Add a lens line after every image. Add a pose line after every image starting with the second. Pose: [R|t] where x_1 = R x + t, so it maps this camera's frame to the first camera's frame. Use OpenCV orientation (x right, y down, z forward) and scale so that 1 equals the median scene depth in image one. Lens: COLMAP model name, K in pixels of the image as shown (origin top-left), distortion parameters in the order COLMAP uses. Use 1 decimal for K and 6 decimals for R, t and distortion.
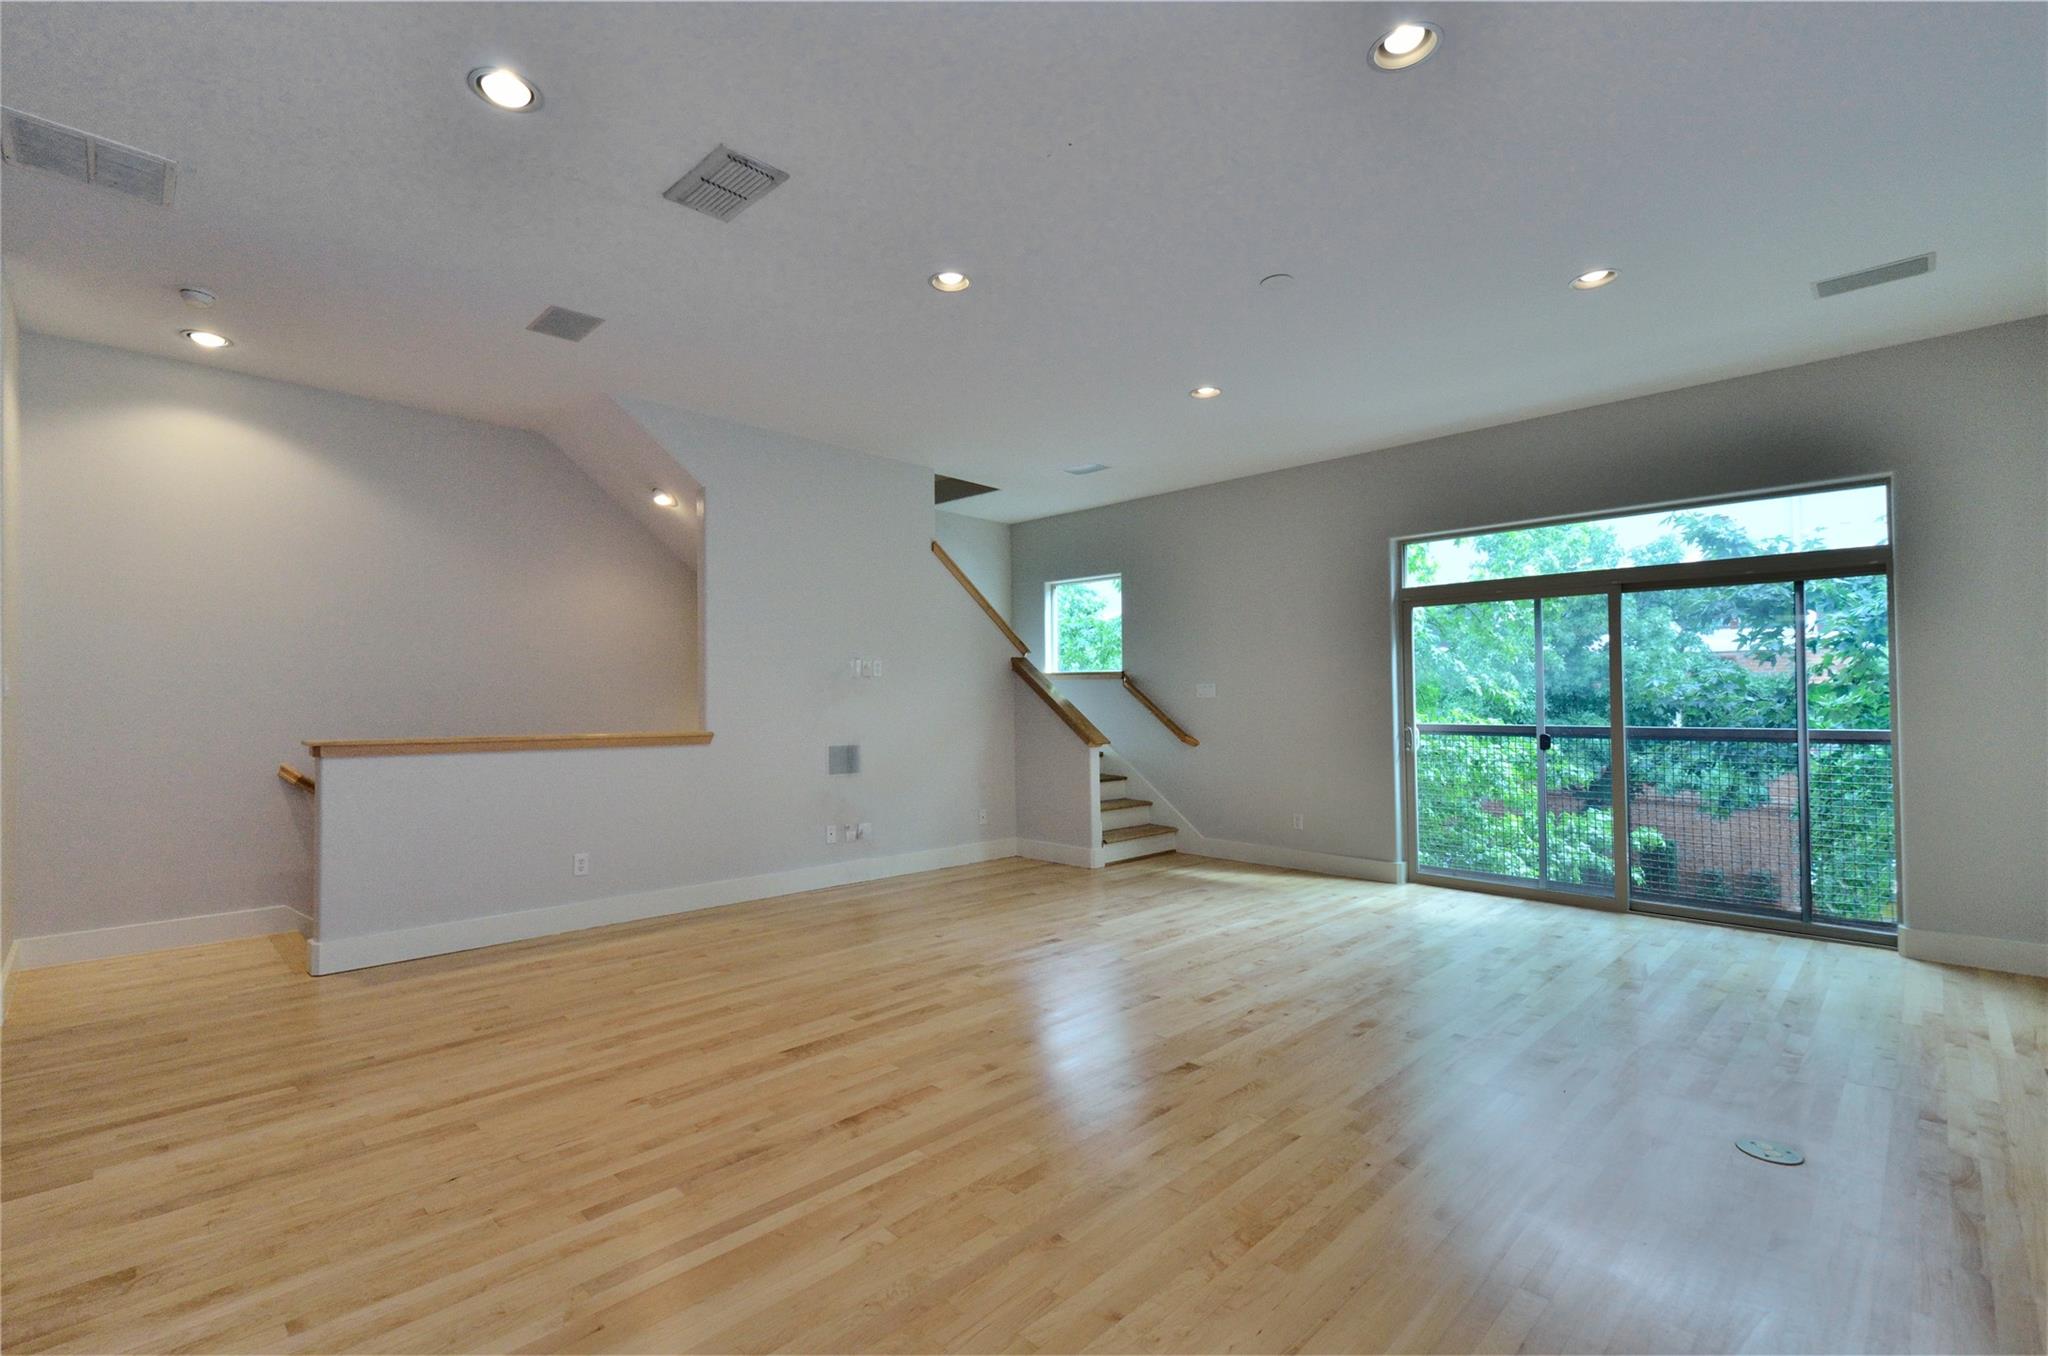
lens RADIAL K [[902.0, 0, 992.3], [0, 902.0, 684.6], [0, 0, 1]] dist [0.001214, 0.000231]
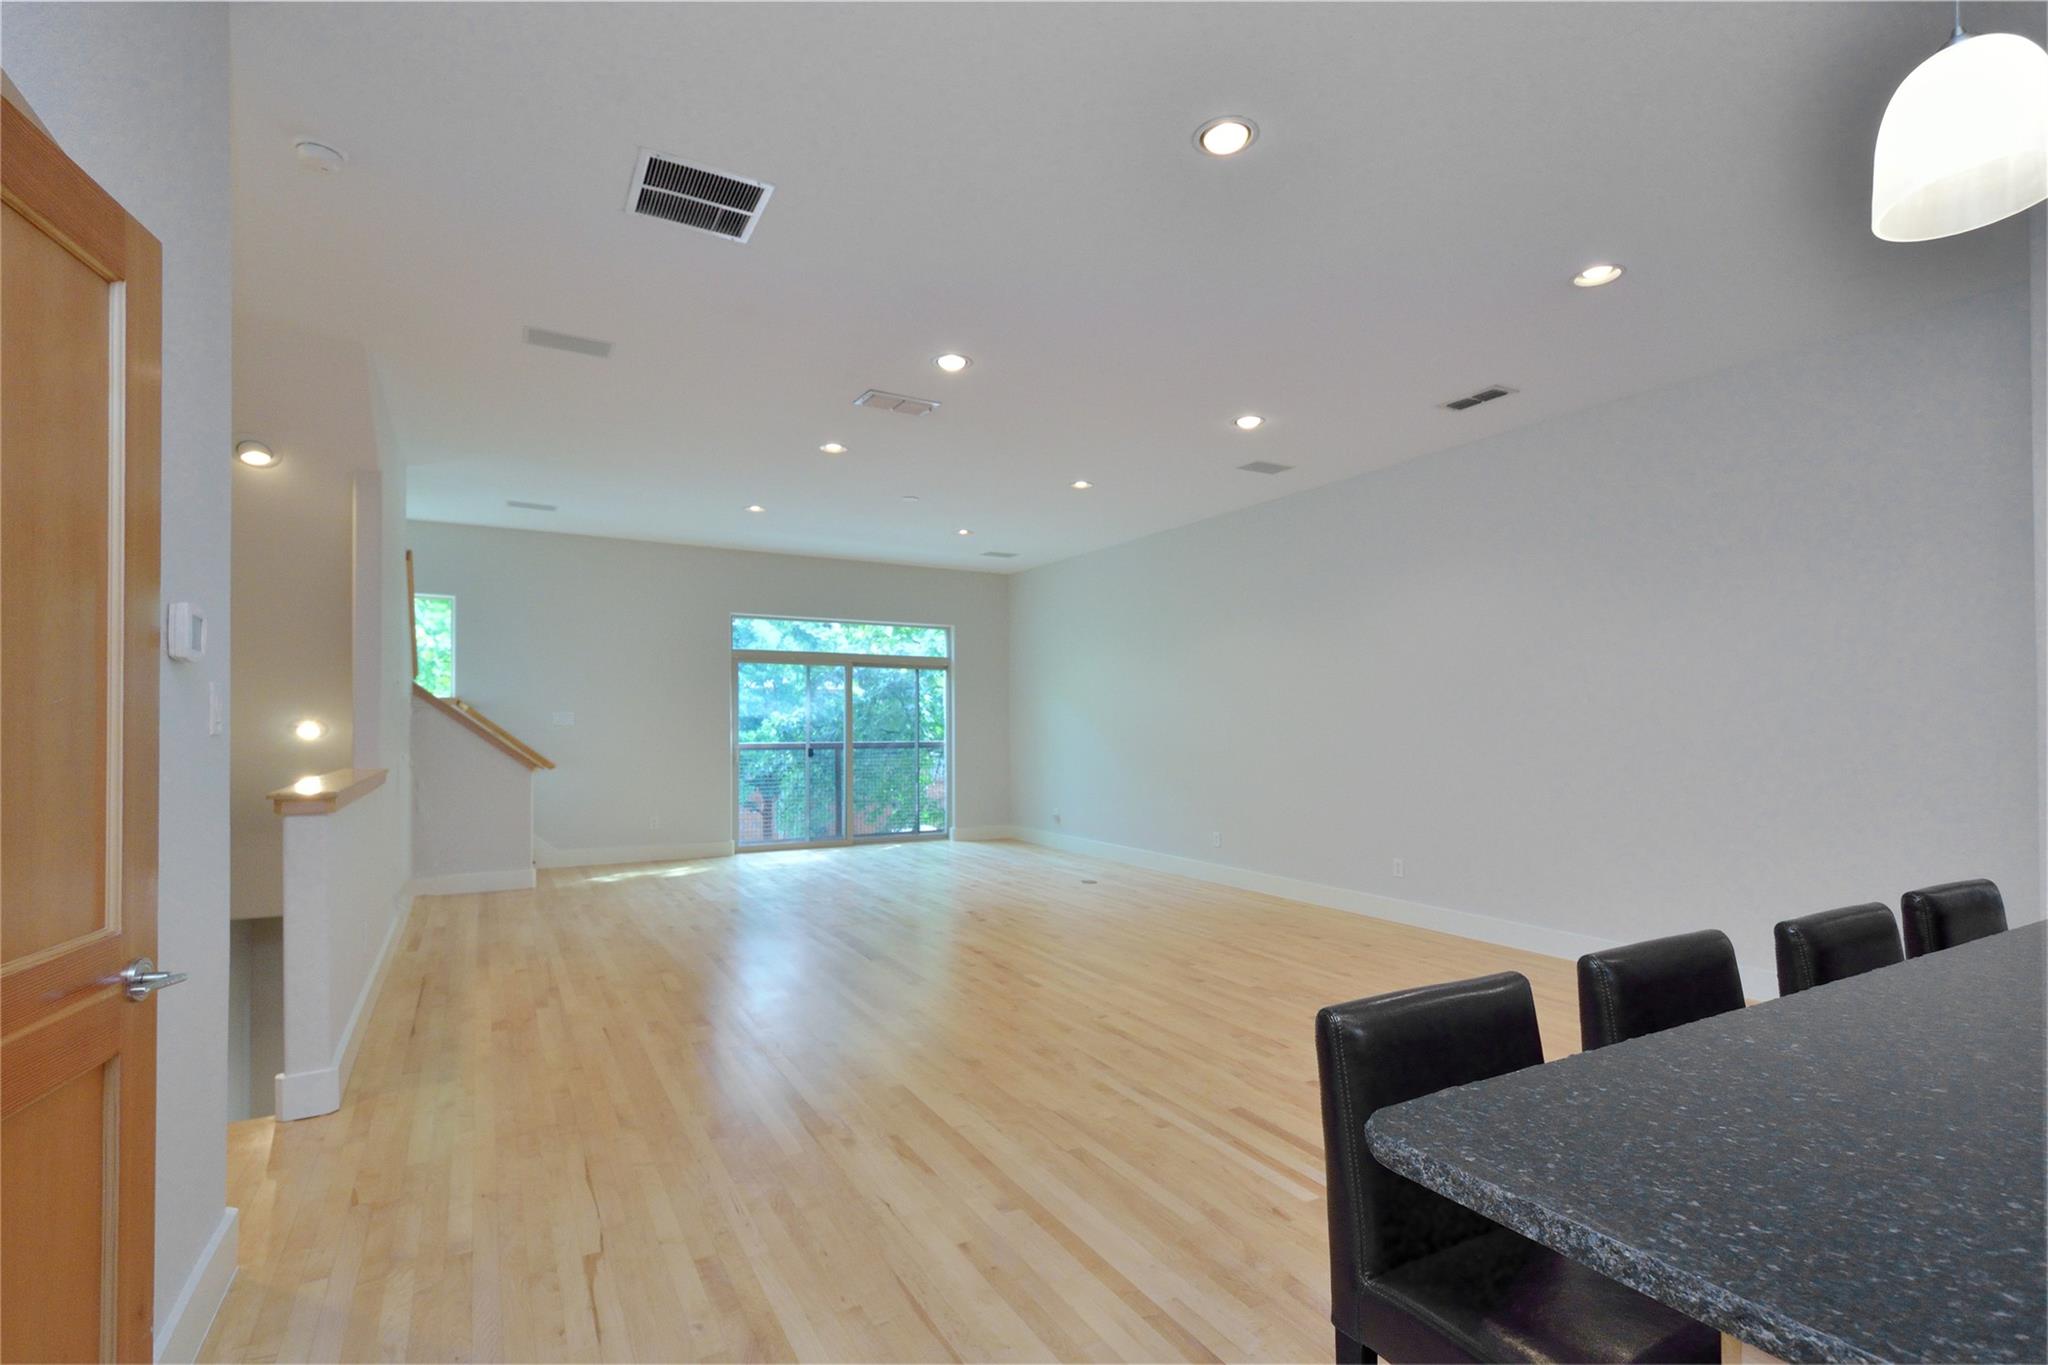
lens RADIAL K [[945.9, 0, 1024.0], [0, 945.9, 682.5], [0, 0, 1]] dist [-0.000589, -0.000121]
pose [[0.270505, 0.042002, 0.961802, -0.931370], [-0.025044, 0.999017, -0.036583, -0.011106], [-0.962393, -0.014191, 0.271291, 0.162509]]
